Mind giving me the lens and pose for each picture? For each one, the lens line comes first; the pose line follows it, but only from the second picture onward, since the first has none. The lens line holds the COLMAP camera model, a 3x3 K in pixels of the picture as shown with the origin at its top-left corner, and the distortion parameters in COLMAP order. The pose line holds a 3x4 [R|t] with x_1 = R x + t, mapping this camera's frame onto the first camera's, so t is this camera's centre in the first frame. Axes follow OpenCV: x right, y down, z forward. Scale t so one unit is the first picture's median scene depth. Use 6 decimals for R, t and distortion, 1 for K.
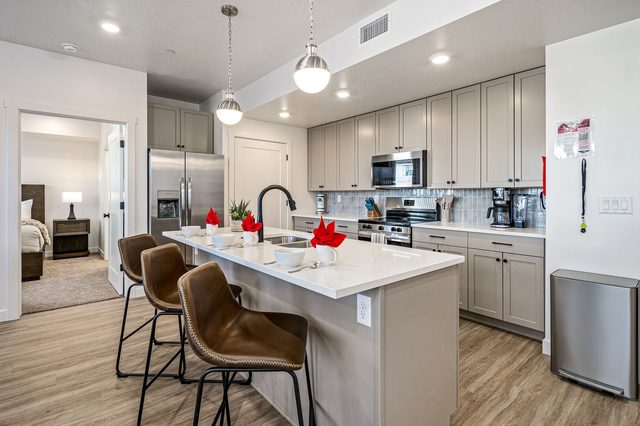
lens RADIAL K [[312.9, 0, 320.2], [0, 312.9, 194.9], [0, 0, 1]] dist [0.001227, -0.004283]
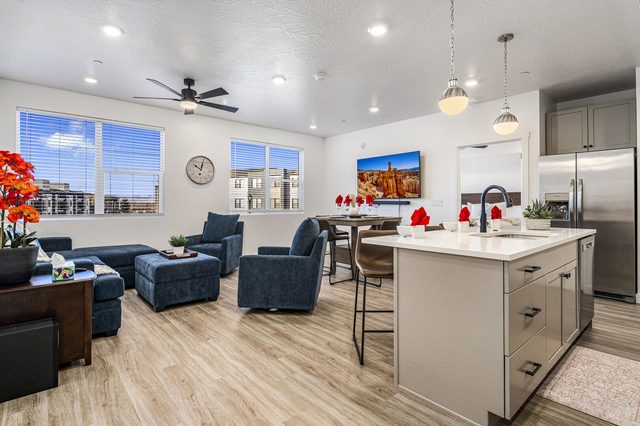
lens RADIAL K [[312.9, 0, 318.9], [0, 312.9, 201.2], [0, 0, 1]] dist [0.001227, -0.004283]
pose [[0.030618, -0.005190, -0.999518, 0.583535], [0.004897, 0.999975, -0.005042, 0.015448], [0.999519, -0.004741, 0.030642, 0.175222]]
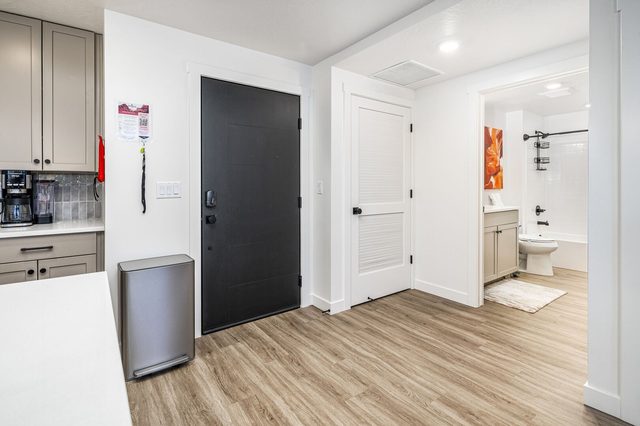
lens RADIAL K [[312.9, 0, 319.7], [0, 312.9, 184.1], [0, 0, 1]] dist [0.001227, -0.004283]
pose [[0.076793, -0.012756, 0.996965, -0.065346], [-0.004905, 0.999901, 0.013171, -0.003825], [-0.997035, -0.005902, 0.076723, 0.223567]]
